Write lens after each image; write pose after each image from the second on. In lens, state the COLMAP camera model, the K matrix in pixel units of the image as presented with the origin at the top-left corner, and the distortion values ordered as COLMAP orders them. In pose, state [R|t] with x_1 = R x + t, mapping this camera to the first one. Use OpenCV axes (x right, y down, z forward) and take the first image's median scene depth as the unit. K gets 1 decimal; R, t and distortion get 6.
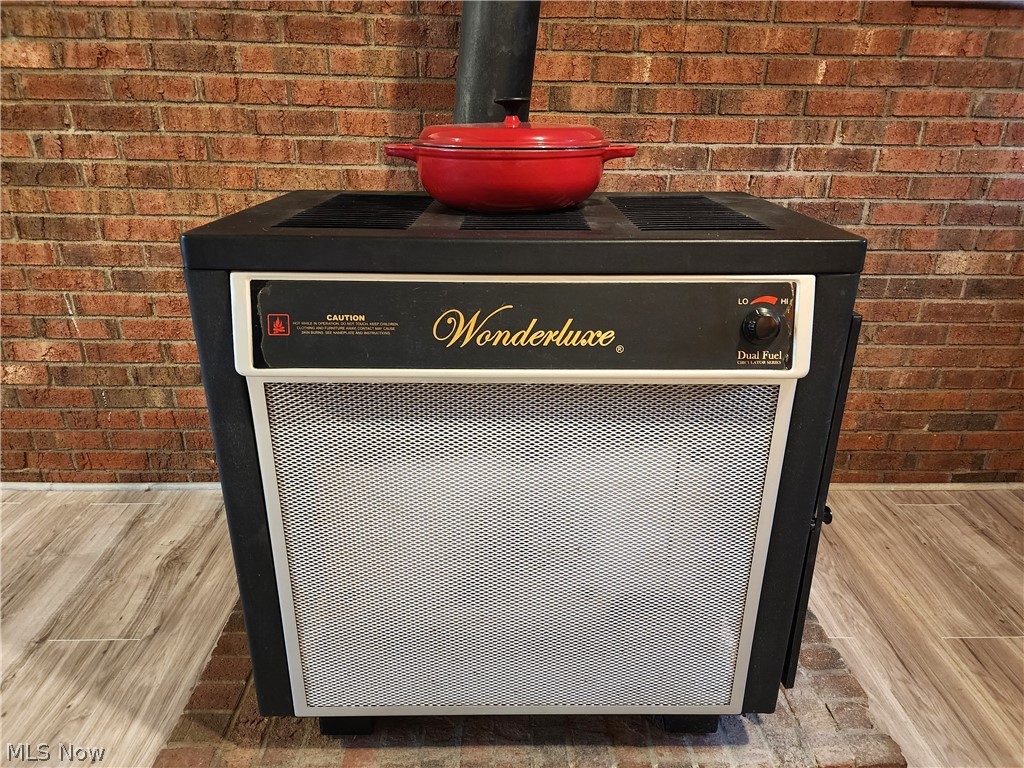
lens RADIAL K [[685.7, 0, 517.5], [0, 685.7, 380.8], [0, 0, 1]] dist [0.083483, -0.069032]
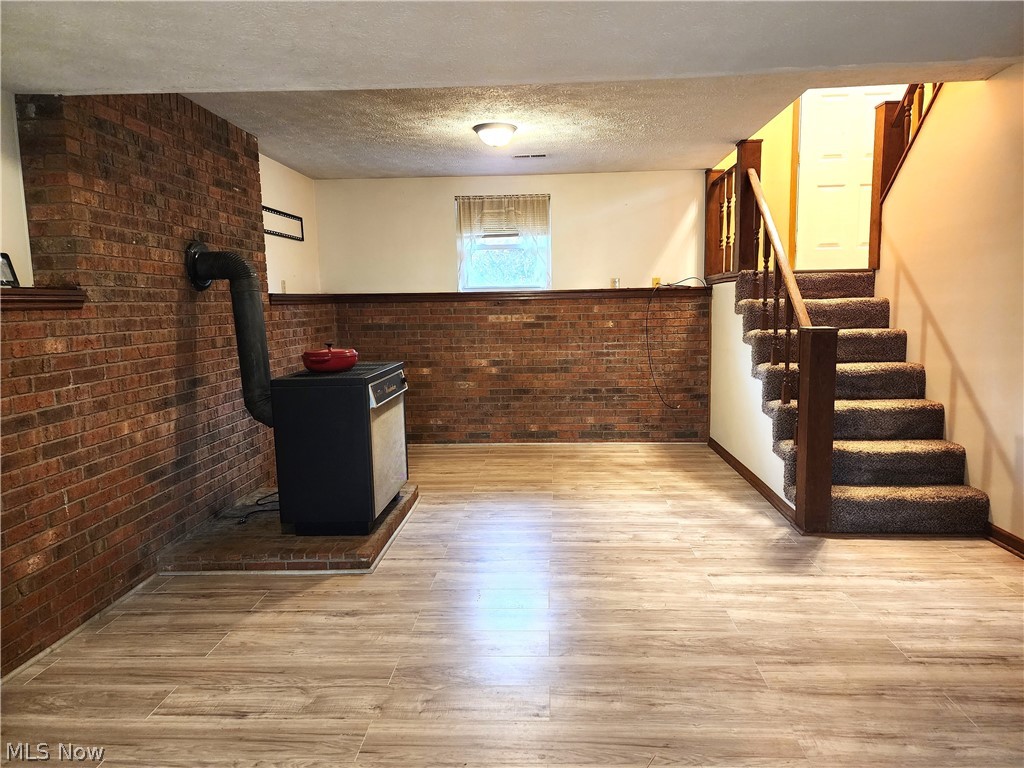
lens RADIAL K [[685.7, 0, 517.5], [0, 685.7, 380.8], [0, 0, 1]] dist [0.083483, -0.069032]
pose [[0.077204, -0.131610, 0.988291, -2.185282], [0.395381, 0.914015, 0.090832, -0.097220], [-0.915267, 0.383739, 0.122602, -0.181796]]
